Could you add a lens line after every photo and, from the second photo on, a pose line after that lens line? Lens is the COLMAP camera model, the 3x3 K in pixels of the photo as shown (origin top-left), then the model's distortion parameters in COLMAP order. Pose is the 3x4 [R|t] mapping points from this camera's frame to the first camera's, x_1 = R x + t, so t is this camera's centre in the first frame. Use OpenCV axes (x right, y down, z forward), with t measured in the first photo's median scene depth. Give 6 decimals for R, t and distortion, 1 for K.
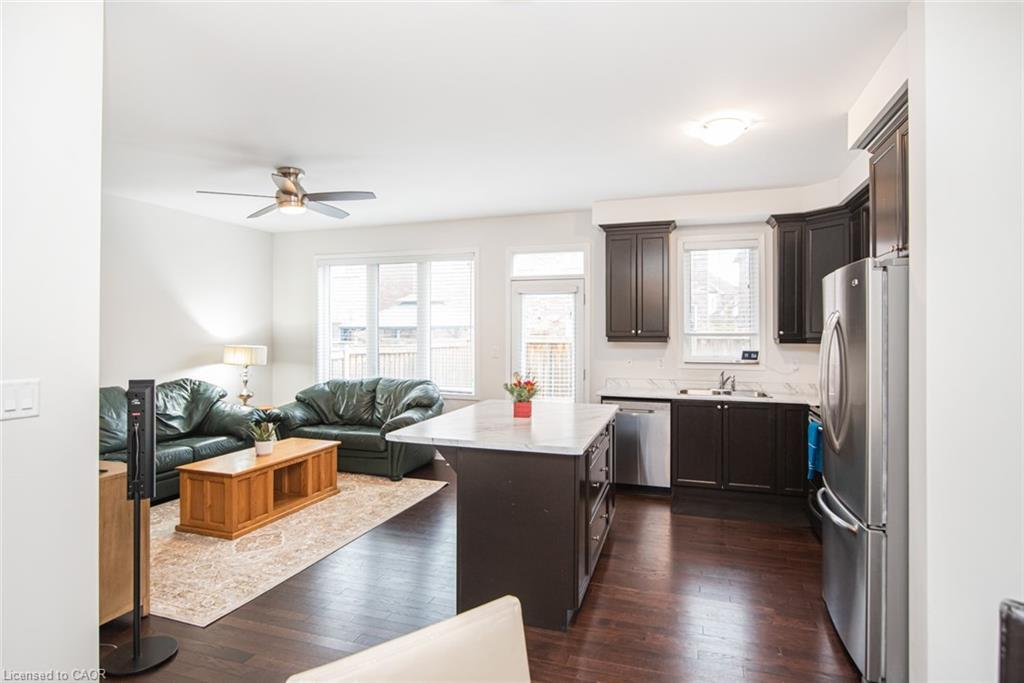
lens RADIAL K [[553.5, 0, 489.8], [0, 553.5, 318.0], [0, 0, 1]] dist [0.001425, 0.000458]
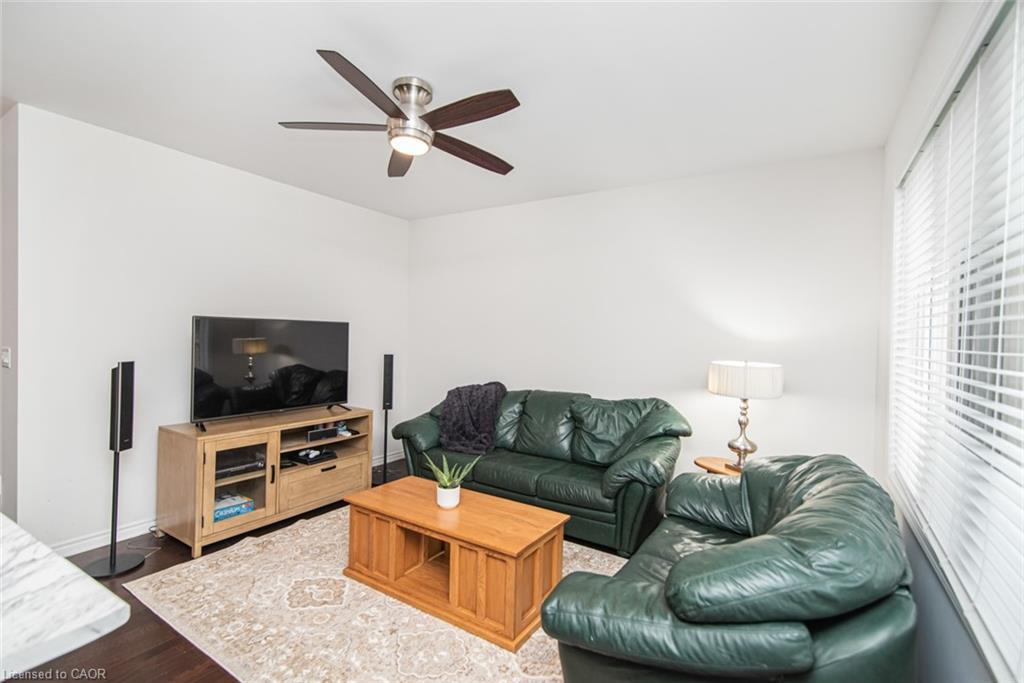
lens RADIAL K [[466.9, 0, 512.0], [0, 466.9, 341.5], [0, 0, 1]] dist [0.001763, -0.000315]
pose [[-0.199044, 0.005597, -0.979975, 0.127112], [0.000306, 0.999984, 0.005649, 0.027013], [0.979991, 0.000825, -0.199042, 0.961550]]
